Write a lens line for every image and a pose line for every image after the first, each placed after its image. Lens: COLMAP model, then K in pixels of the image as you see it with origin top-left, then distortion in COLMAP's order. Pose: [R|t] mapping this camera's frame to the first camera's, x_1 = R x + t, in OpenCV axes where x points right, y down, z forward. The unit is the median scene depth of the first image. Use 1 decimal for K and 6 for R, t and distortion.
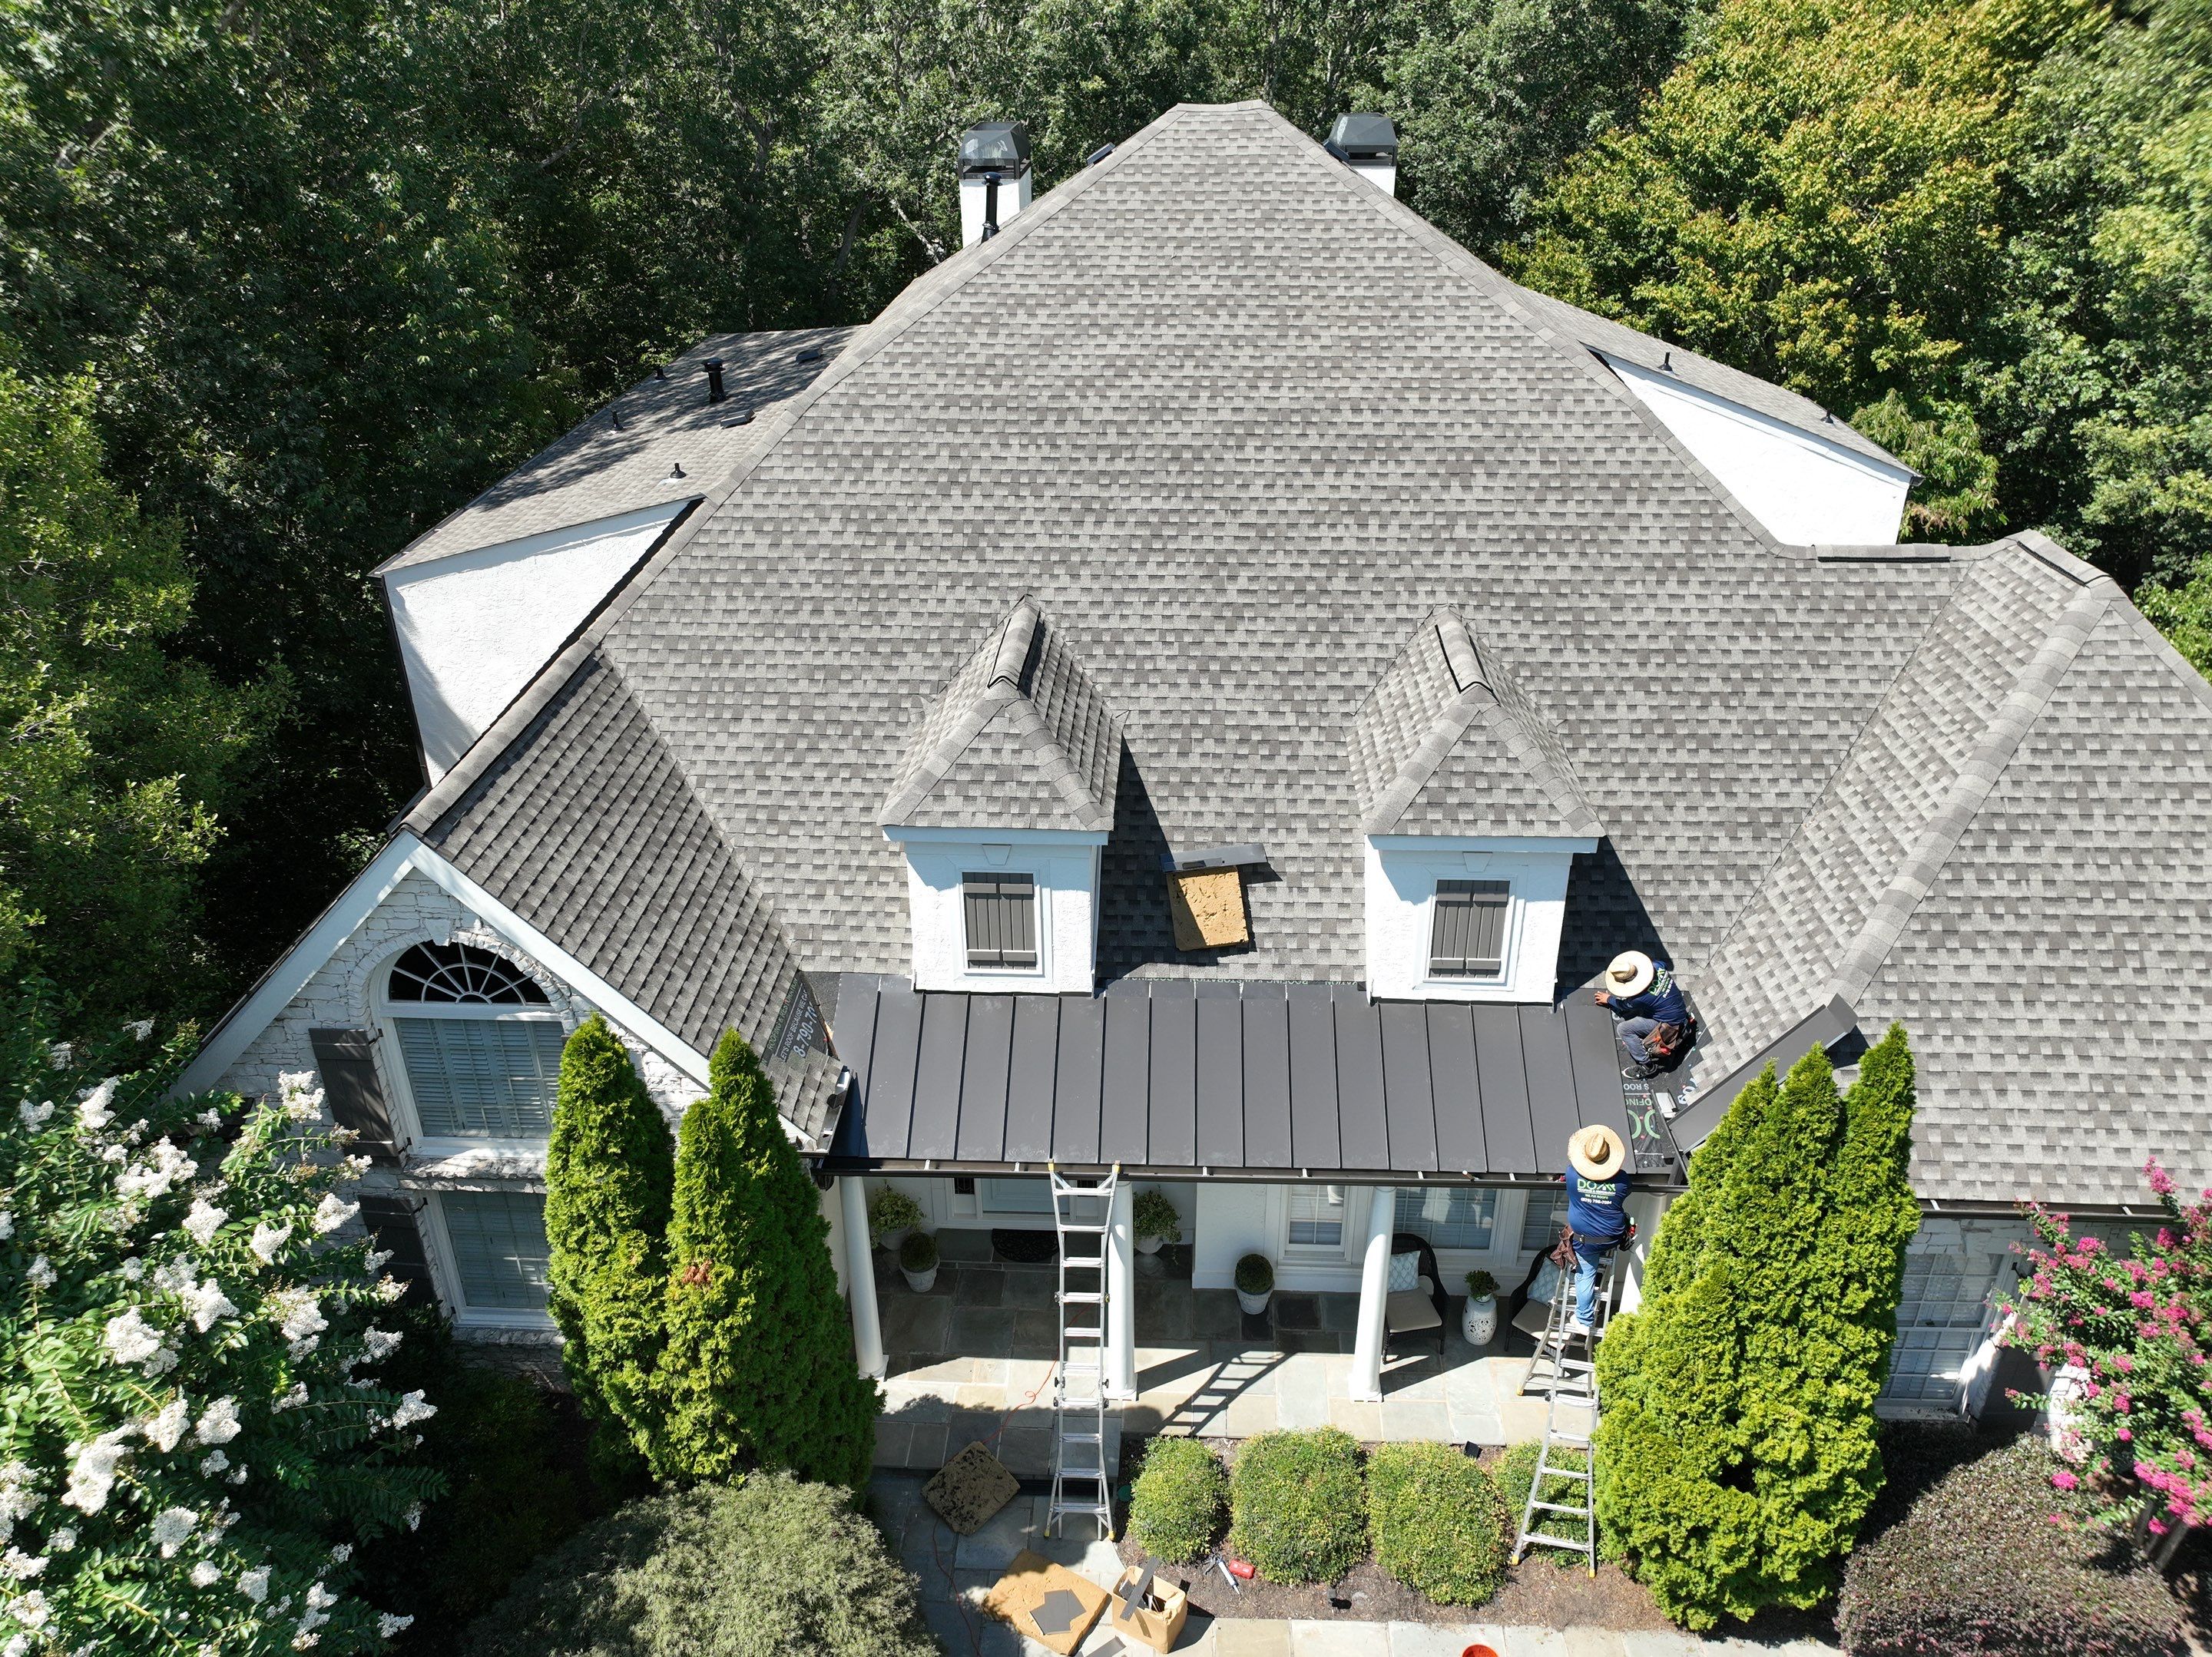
lens RADIAL K [[1616.1, 0, 1126.3], [0, 1616.1, 825.3], [0, 0, 1]] dist [0.006261, -0.002744]
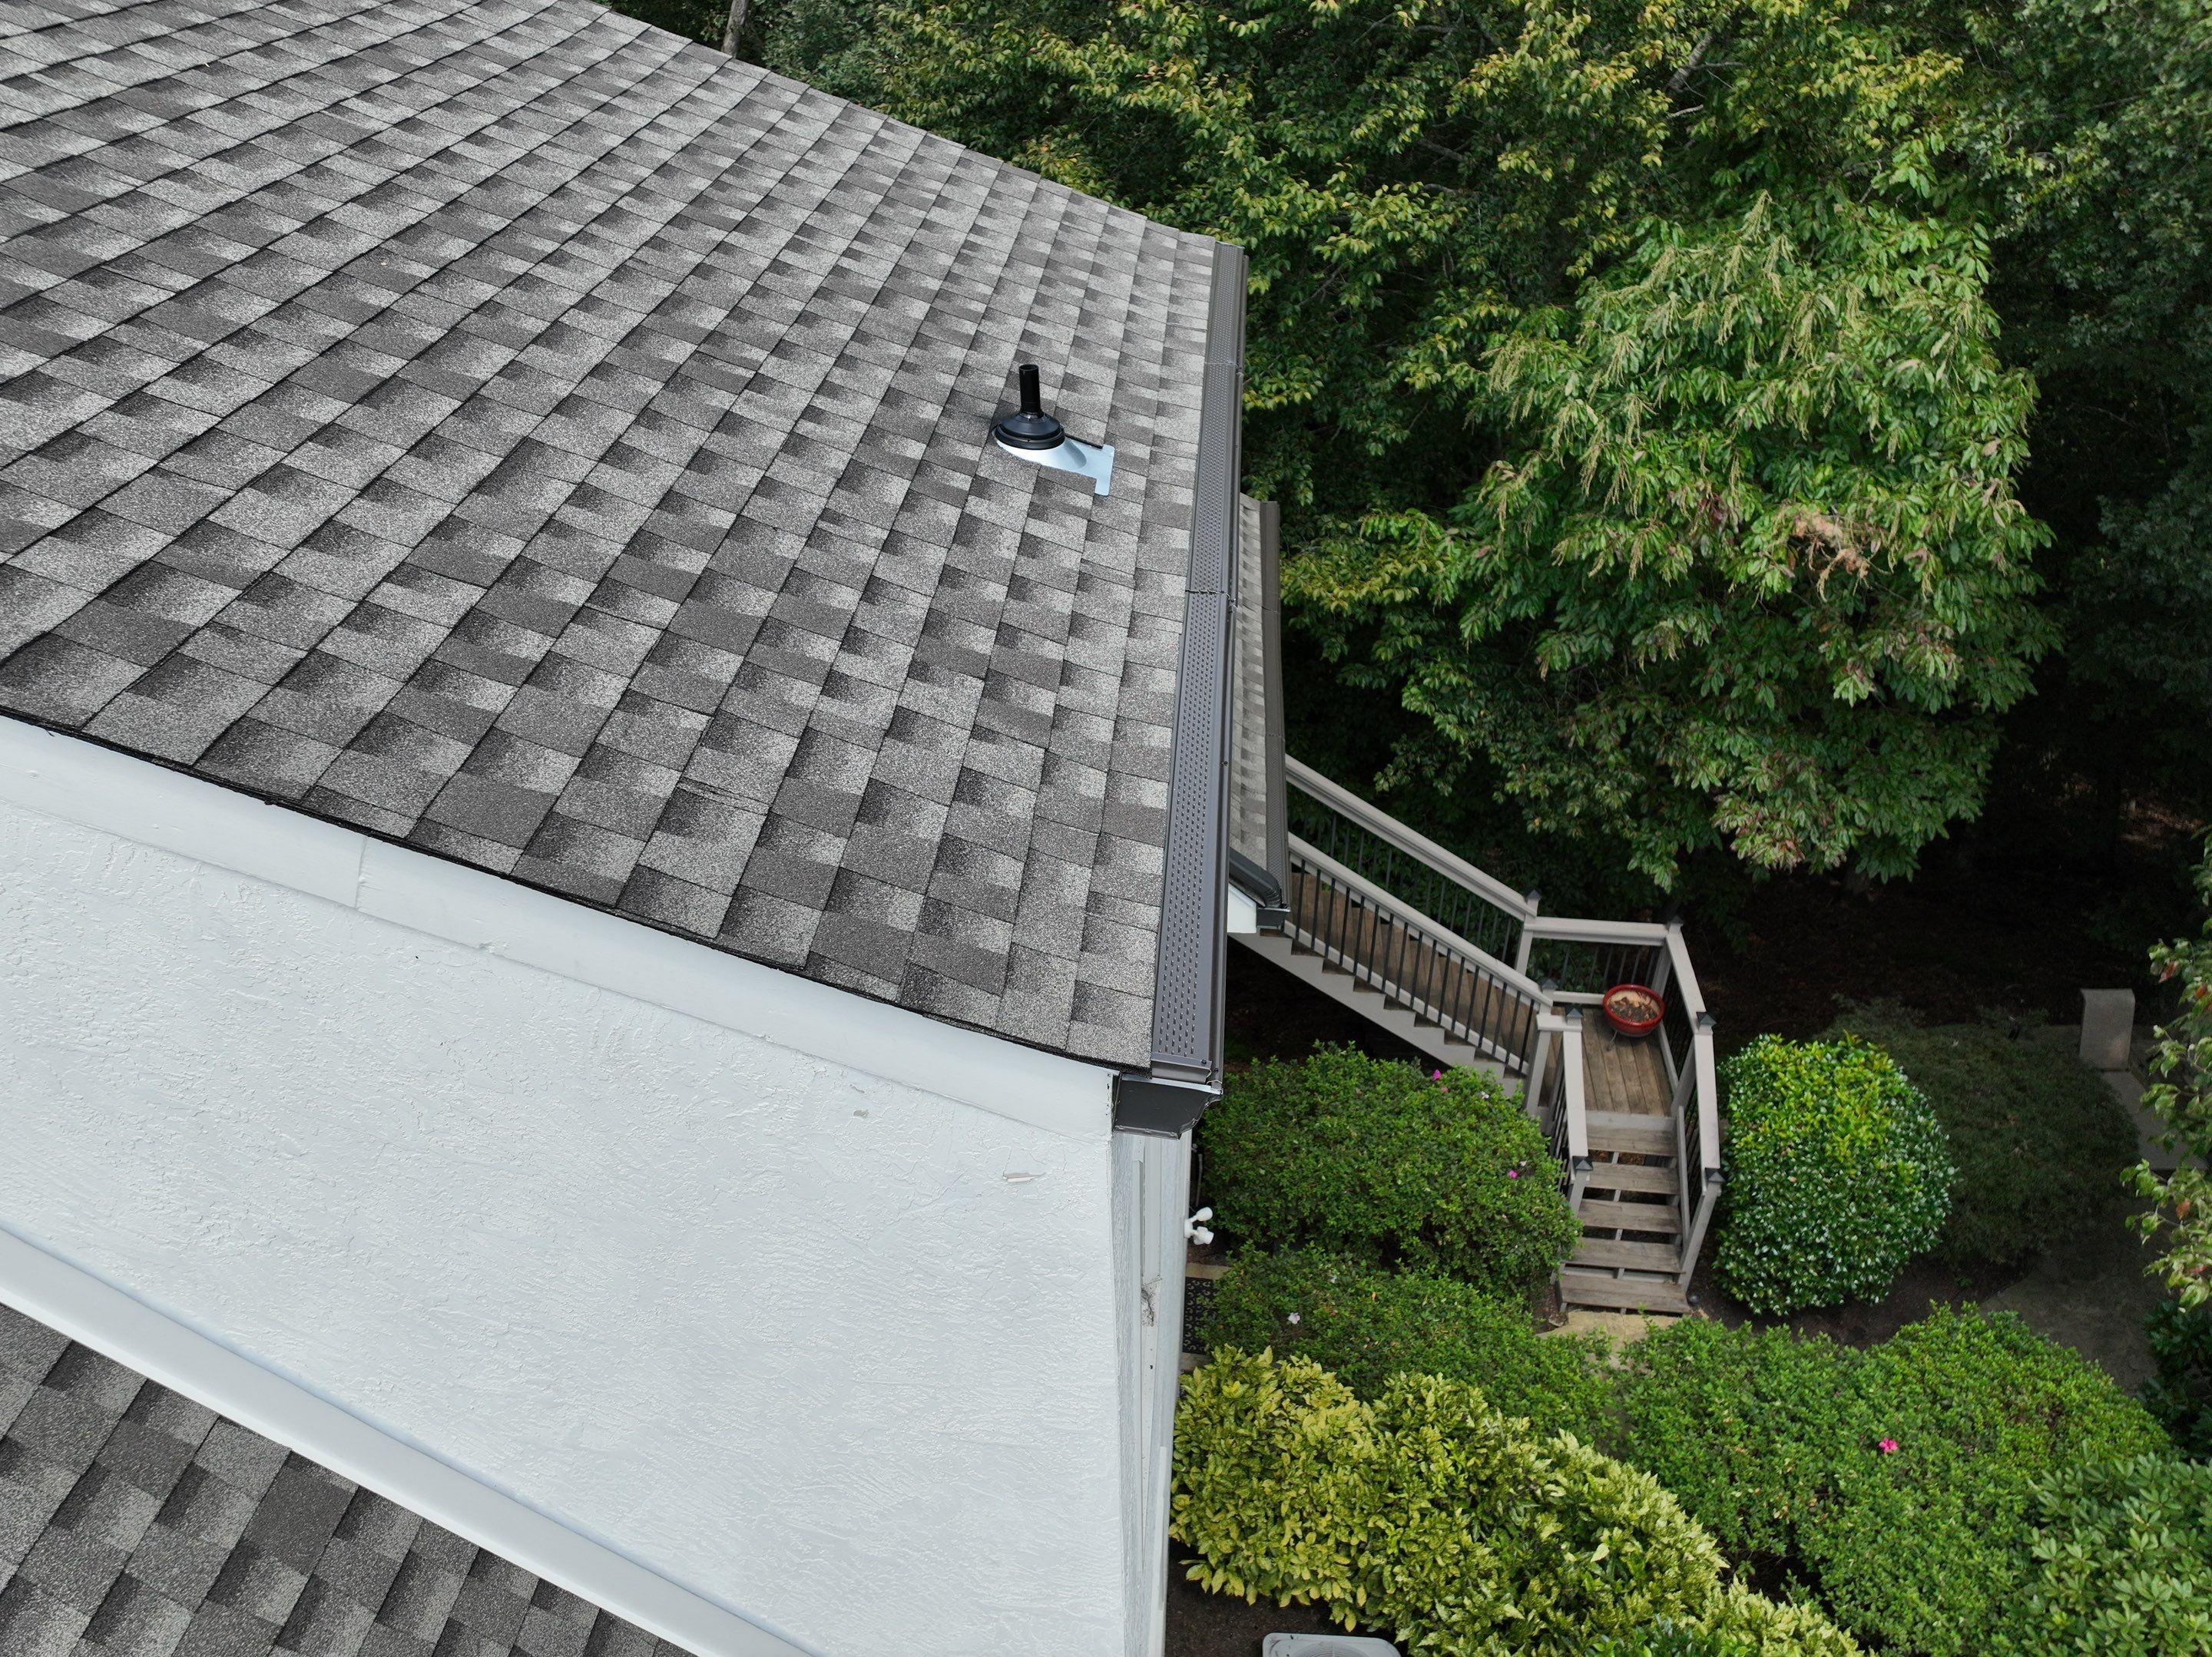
lens RADIAL K [[1616.2, 0, 1120.4], [0, 1616.2, 819.9], [0, 0, 1]] dist [0.001963, 0.008744]
pose [[0.999472, 0.017580, -0.027329, 0.641286], [-0.013945, 0.991682, 0.127955, -0.326228], [0.029351, -0.127506, 0.991403, 1.155586]]
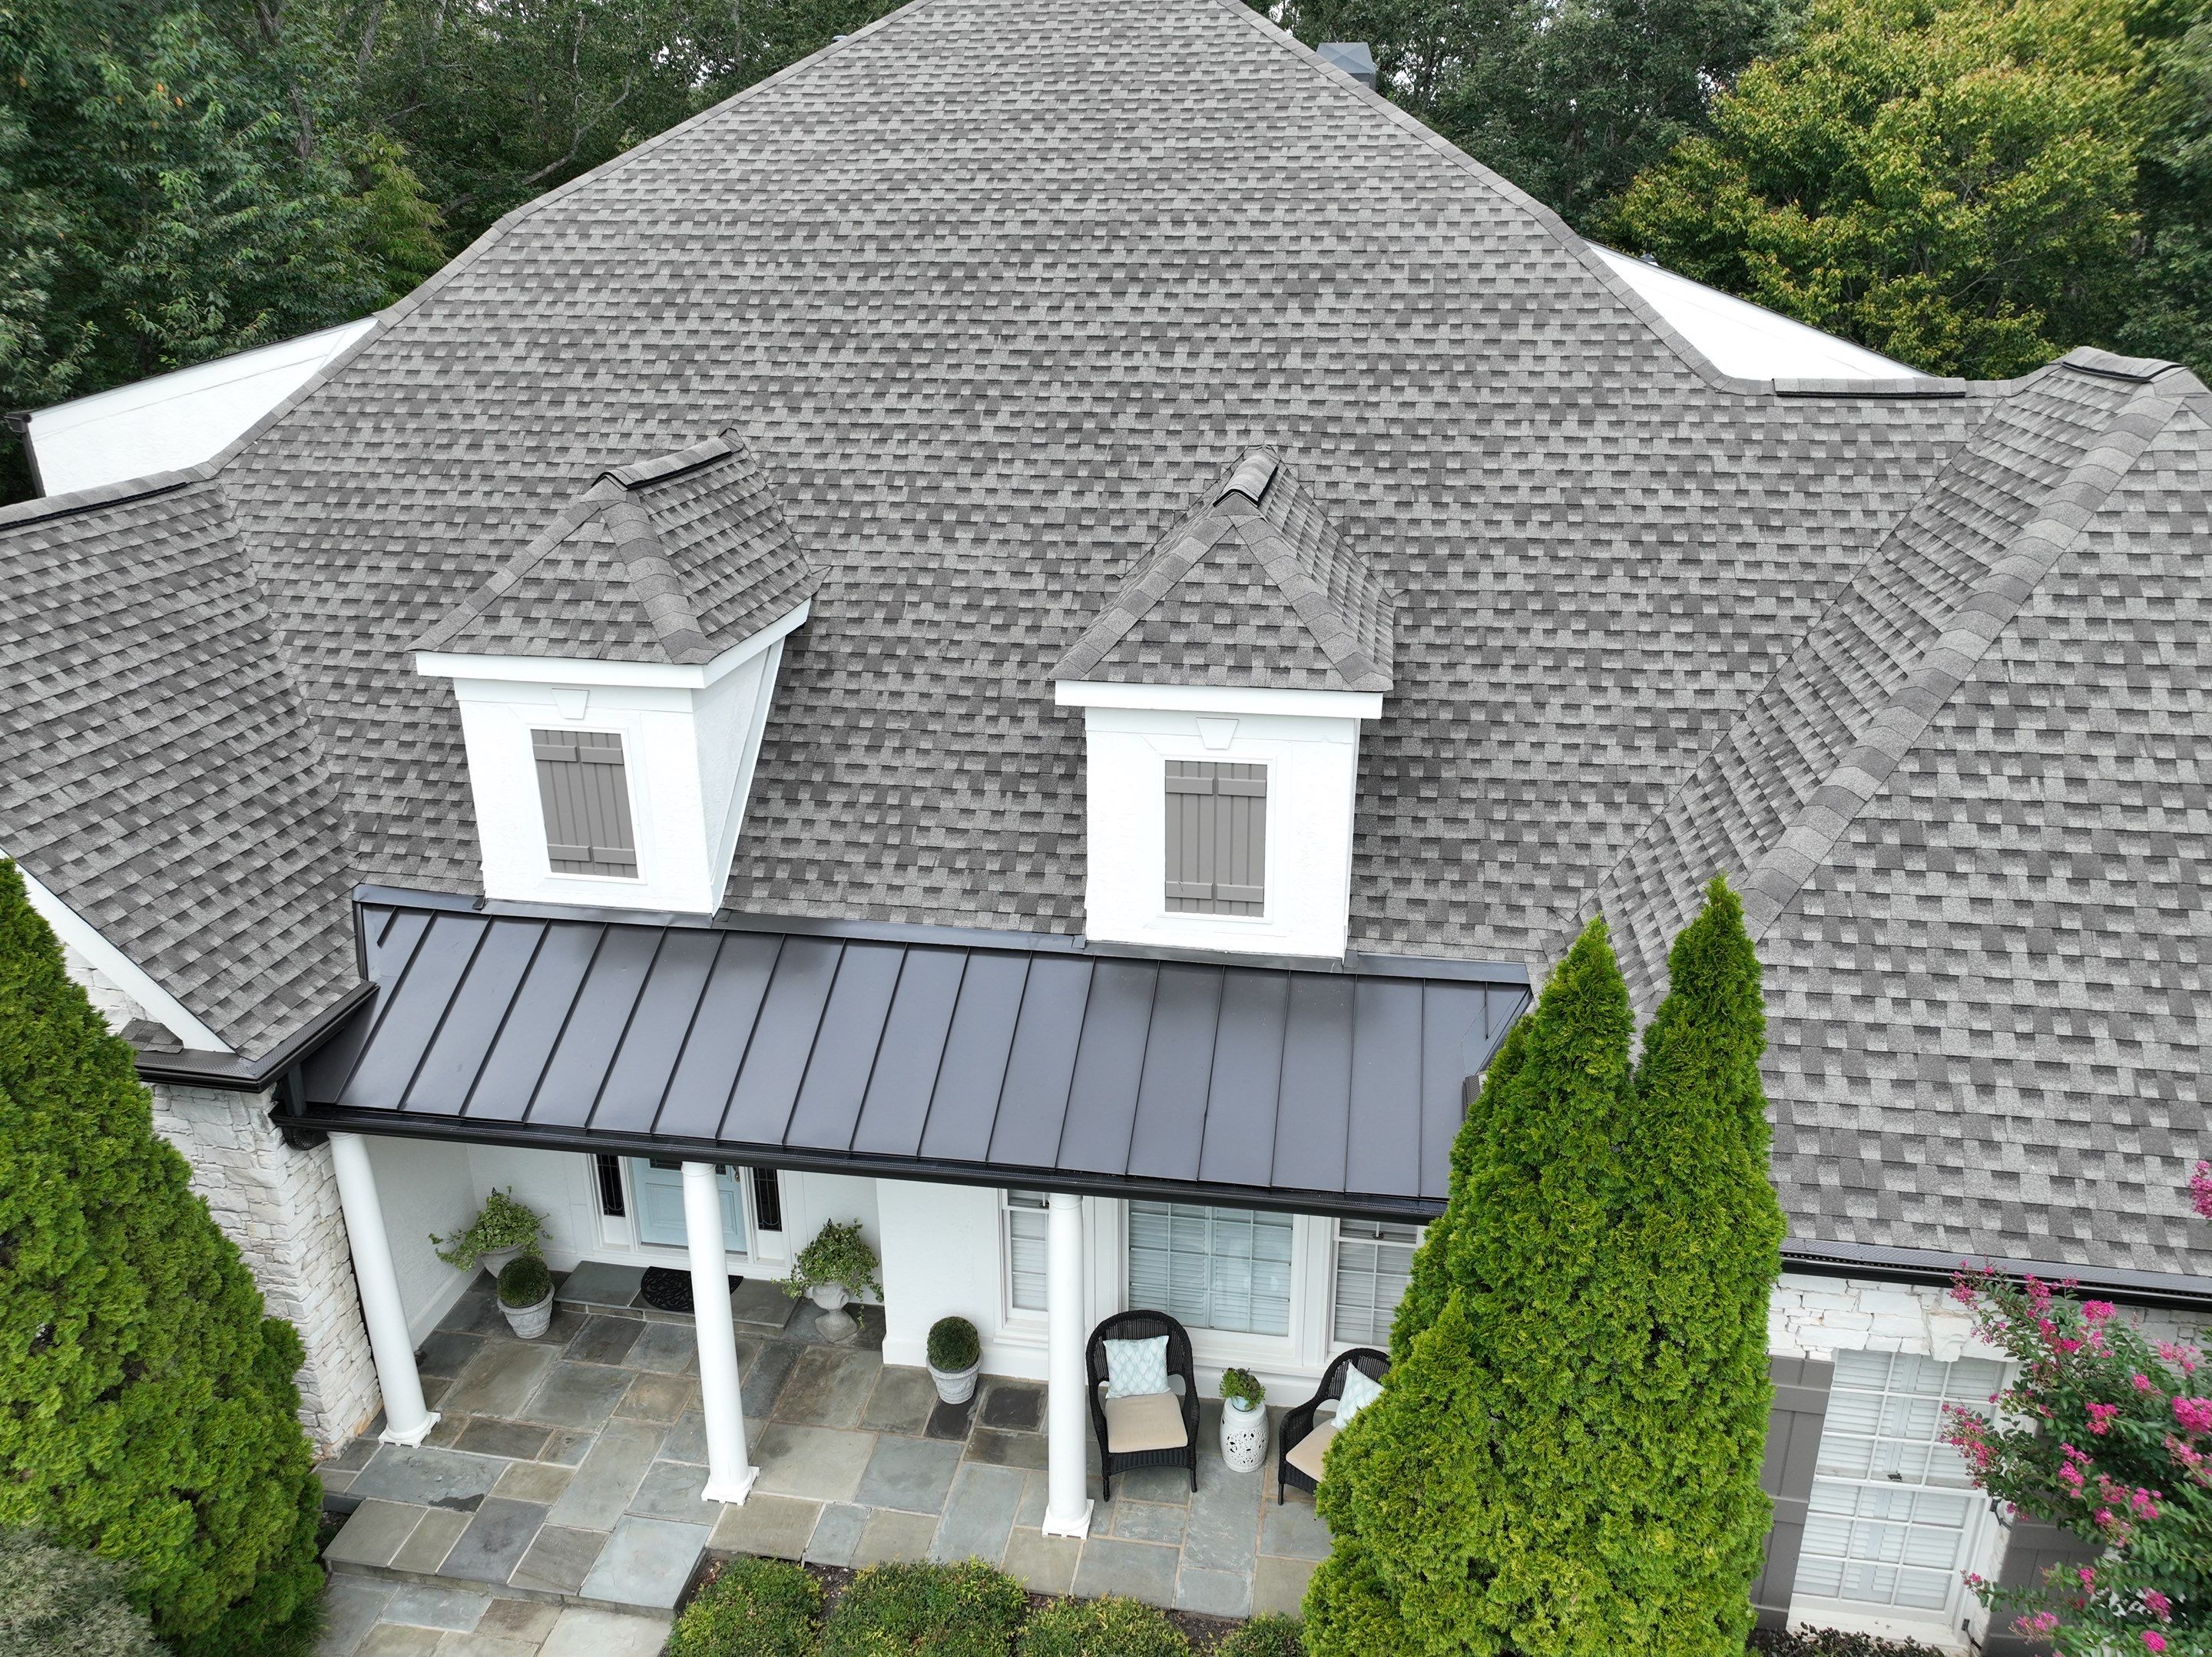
lens RADIAL K [[1616.2, 0, 1120.4], [0, 1616.2, 819.9], [0, 0, 1]] dist [0.001963, 0.008744]
pose [[0.992784, 0.043466, -0.111757, 0.228527], [-0.056045, 0.992127, -0.111996, 0.125780], [0.106010, 0.117451, 0.987404, 0.278335]]
